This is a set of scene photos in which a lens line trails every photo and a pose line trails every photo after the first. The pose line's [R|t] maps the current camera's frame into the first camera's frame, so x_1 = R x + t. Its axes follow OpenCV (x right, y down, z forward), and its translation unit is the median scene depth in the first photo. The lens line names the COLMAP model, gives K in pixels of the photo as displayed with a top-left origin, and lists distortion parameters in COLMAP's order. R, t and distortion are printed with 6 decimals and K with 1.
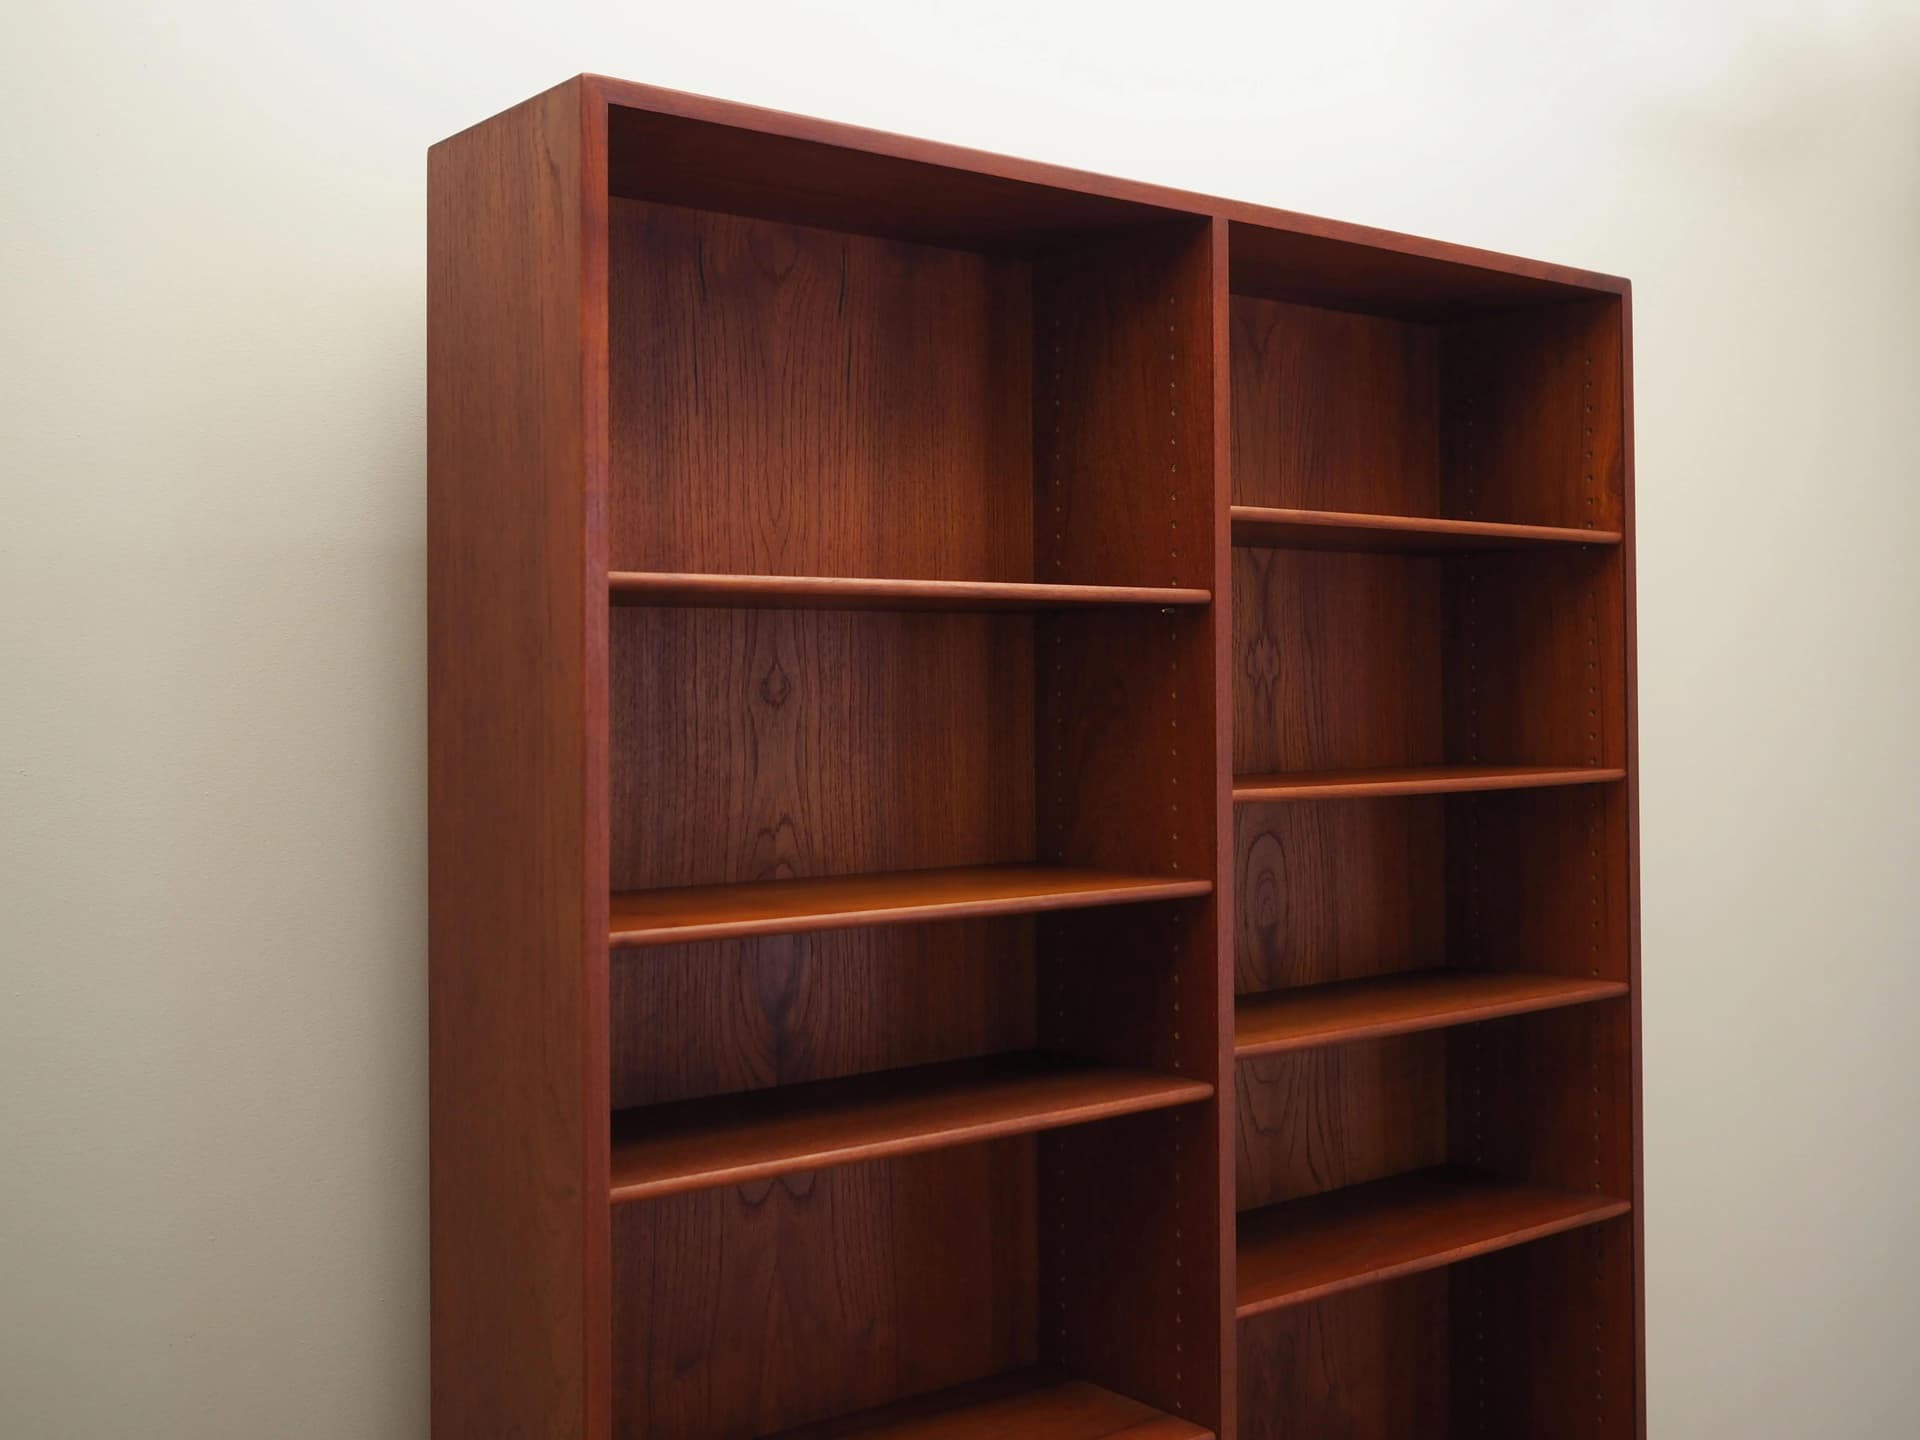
lens RADIAL K [[2077.3, 0, 964.7], [0, 2077.3, 647.3], [0, 0, 1]] dist [-0.036862, -0.005419]
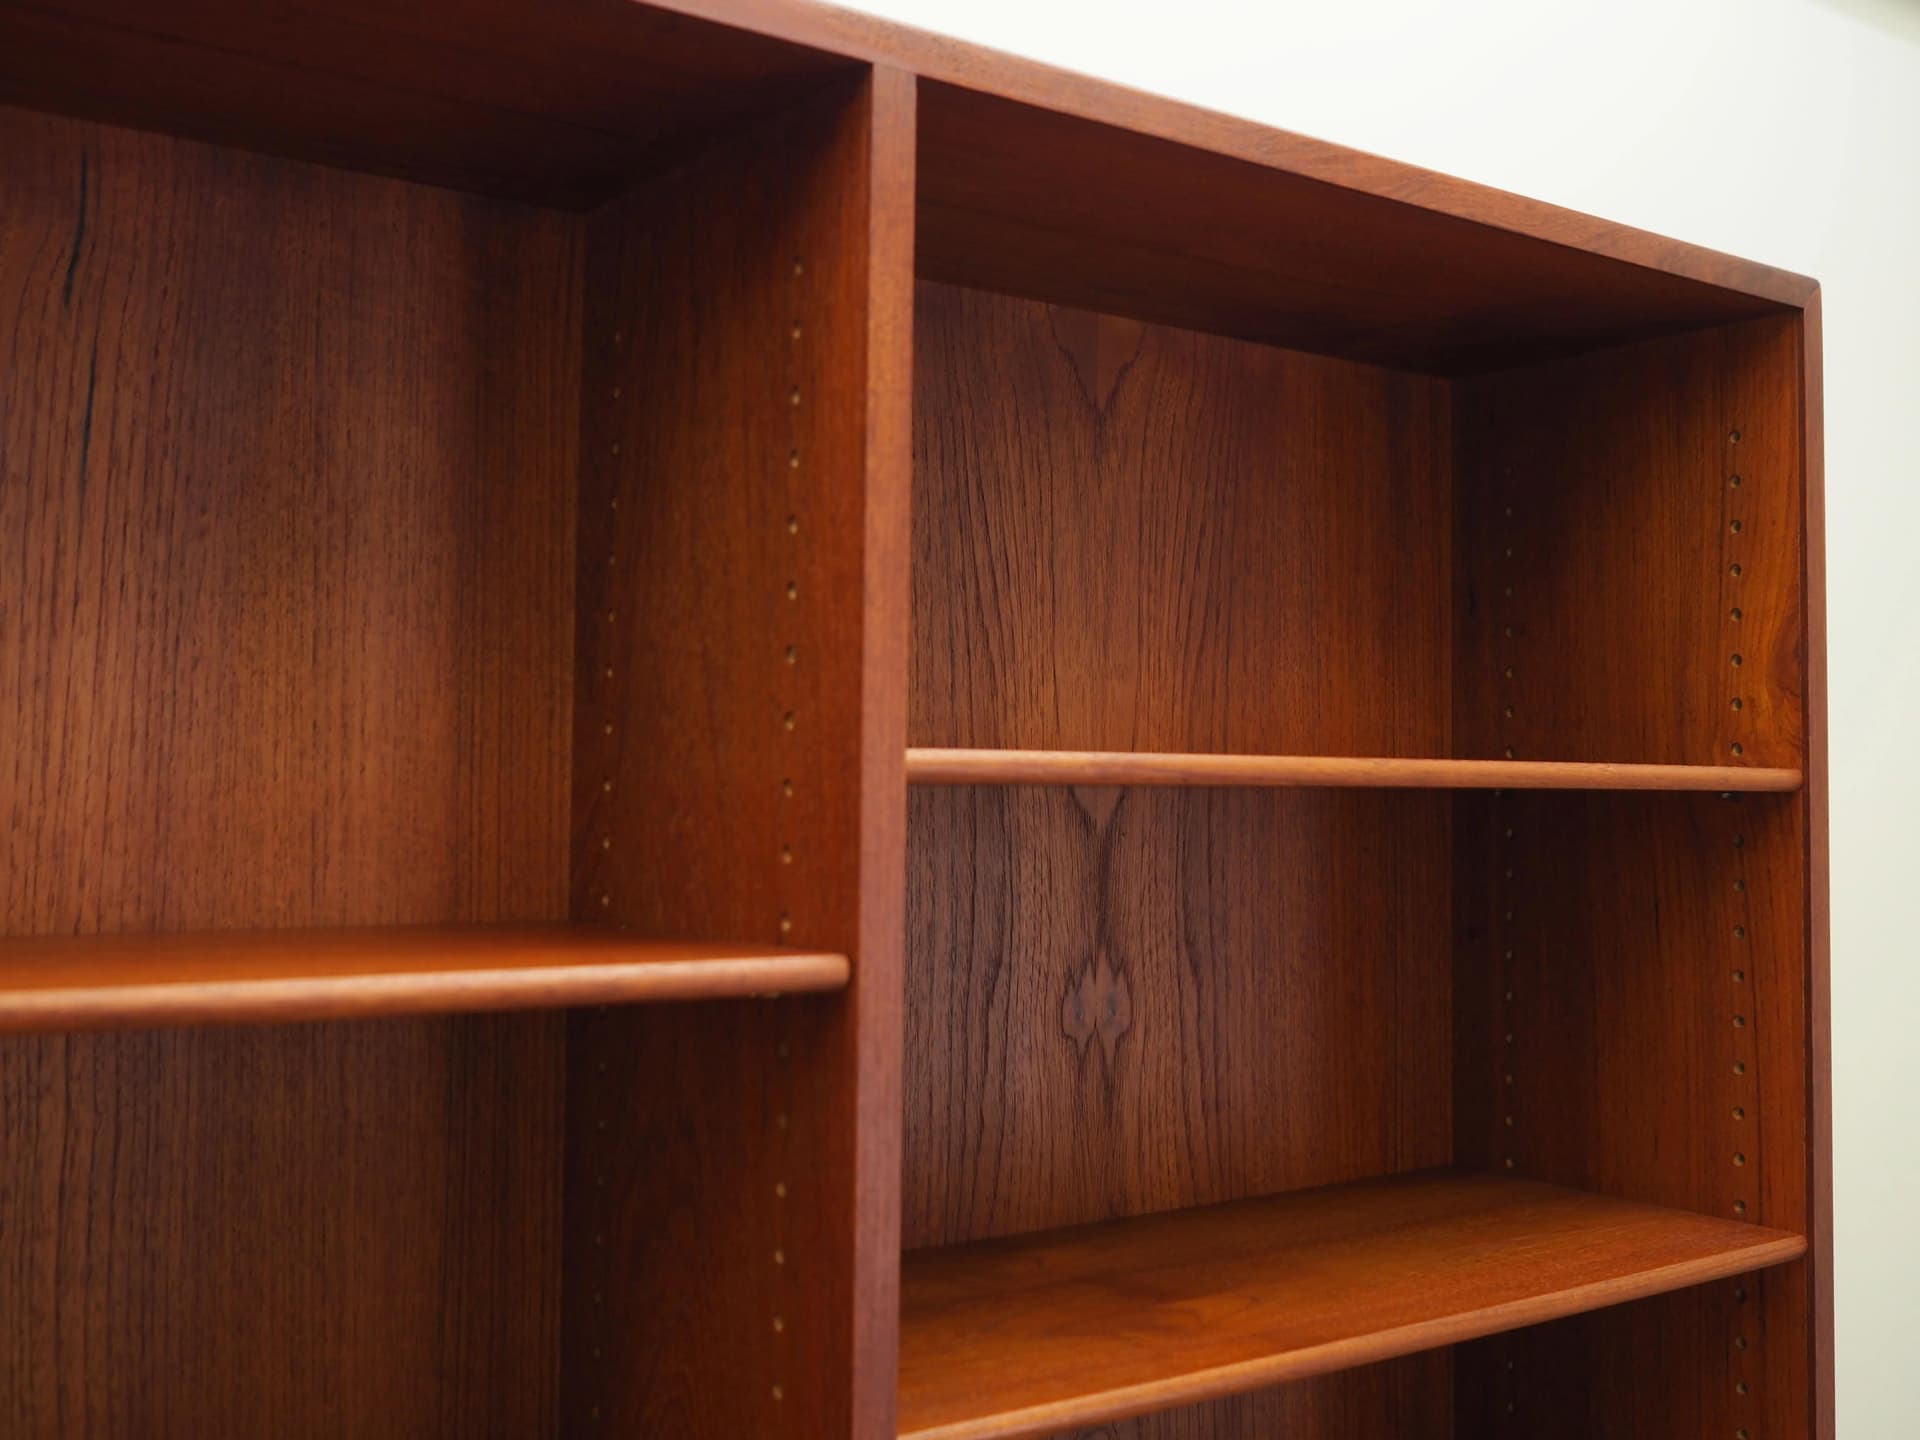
lens RADIAL K [[1996.0, 0, 955.5], [0, 1996.0, 691.6], [0, 0, 1]] dist [-0.016795, -0.002928]
pose [[0.998931, 0.015016, -0.043712, 0.148536], [-0.016285, 0.999452, -0.028817, -0.065482], [0.043255, 0.029498, 0.998628, 0.571372]]
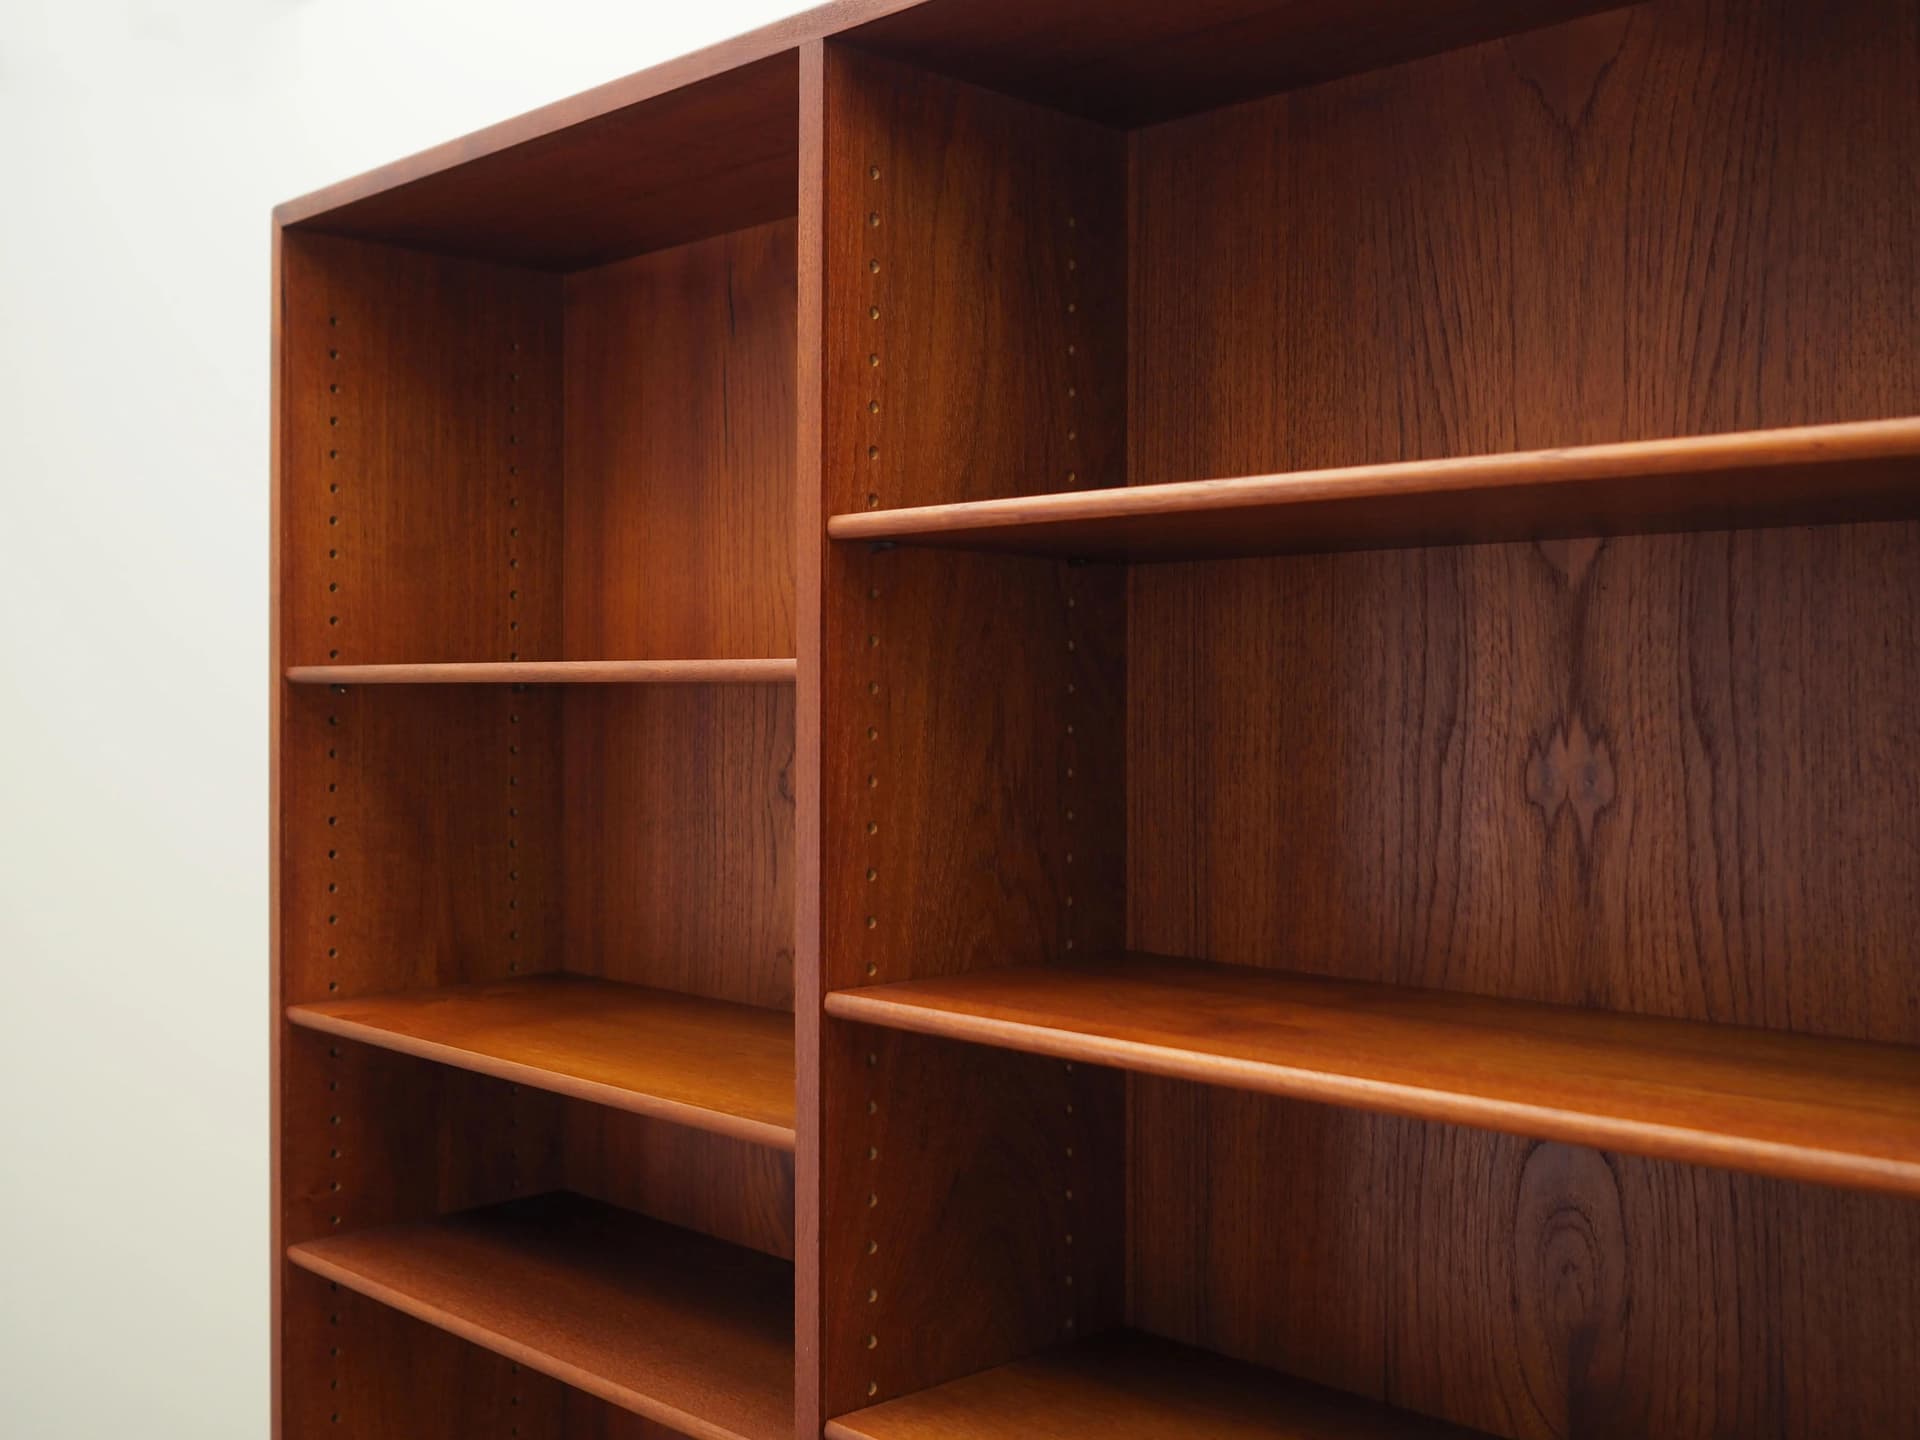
lens RADIAL K [[1996.0, 0, 955.5], [0, 1996.0, 691.6], [0, 0, 1]] dist [-0.016795, -0.002928]
pose [[0.126570, 0.006280, -0.991938, 0.672706], [0.014434, 0.999862, 0.008172, -0.020885], [0.991853, -0.015352, 0.126462, 0.920770]]
